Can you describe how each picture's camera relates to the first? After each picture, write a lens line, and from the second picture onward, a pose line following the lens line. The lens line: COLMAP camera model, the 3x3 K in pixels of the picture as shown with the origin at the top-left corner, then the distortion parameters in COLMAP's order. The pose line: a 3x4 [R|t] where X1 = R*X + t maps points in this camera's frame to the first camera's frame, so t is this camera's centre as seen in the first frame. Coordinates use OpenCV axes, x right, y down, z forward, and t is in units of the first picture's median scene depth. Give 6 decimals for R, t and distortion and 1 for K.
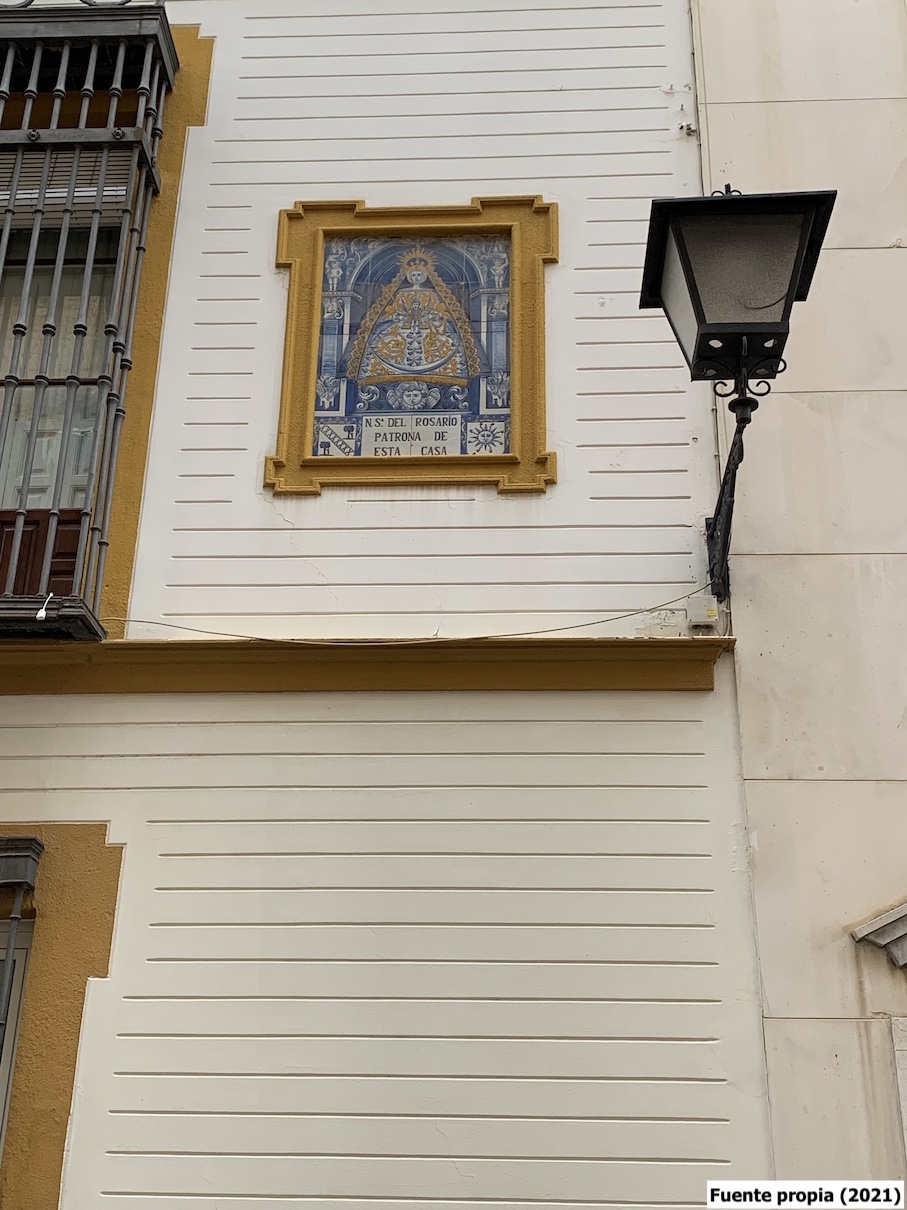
lens RADIAL K [[1491.2, 0, 454.5], [0, 1491.2, 605.2], [0, 0, 1]] dist [0.075629, 0.000000]
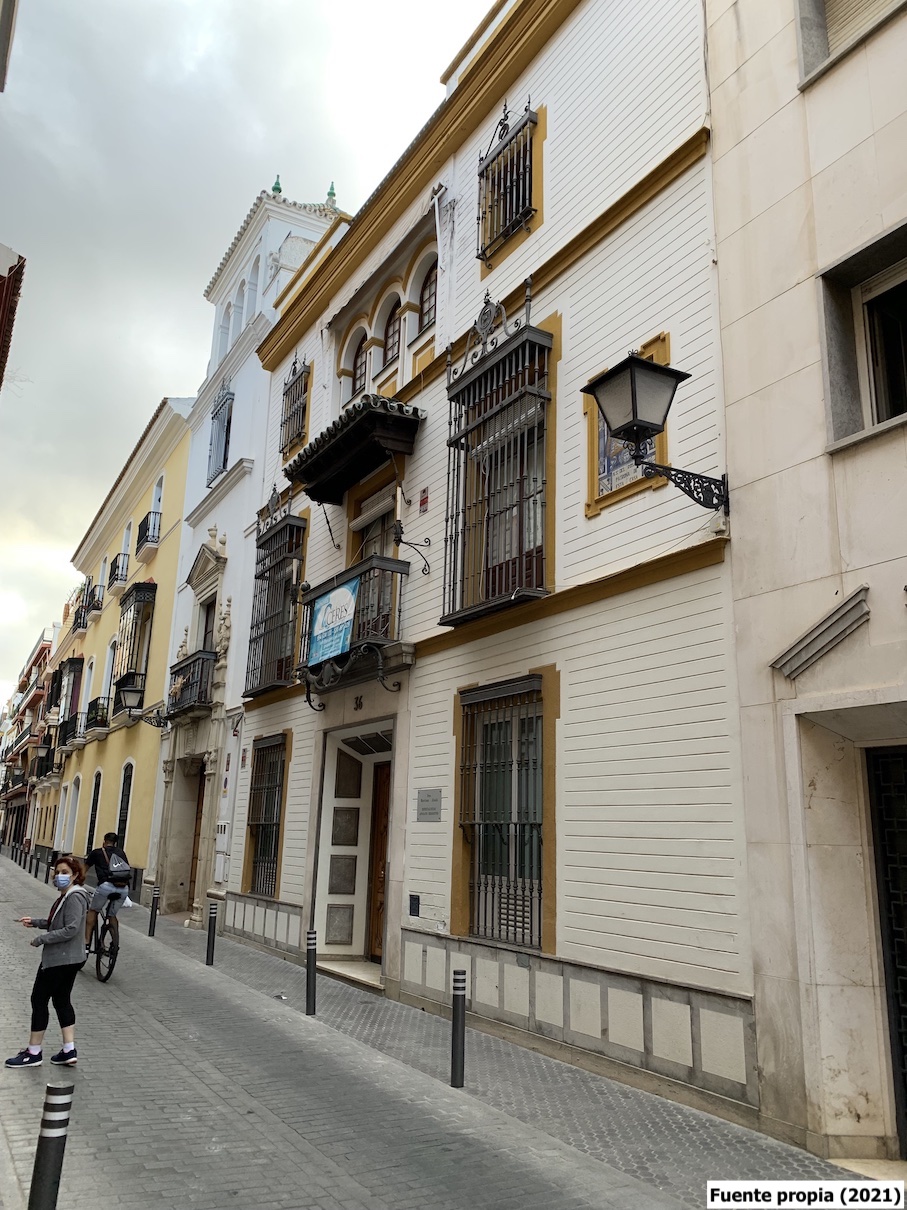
lens RADIAL K [[933.1, 0, 444.1], [0, 933.1, 599.8], [0, 0, 1]] dist [0.006143, -0.000267]
pose [[0.530588, -0.204767, -0.822525, 0.981897], [0.339898, 0.940345, -0.014839, -0.007201], [0.776496, -0.271701, 0.568535, -0.083949]]
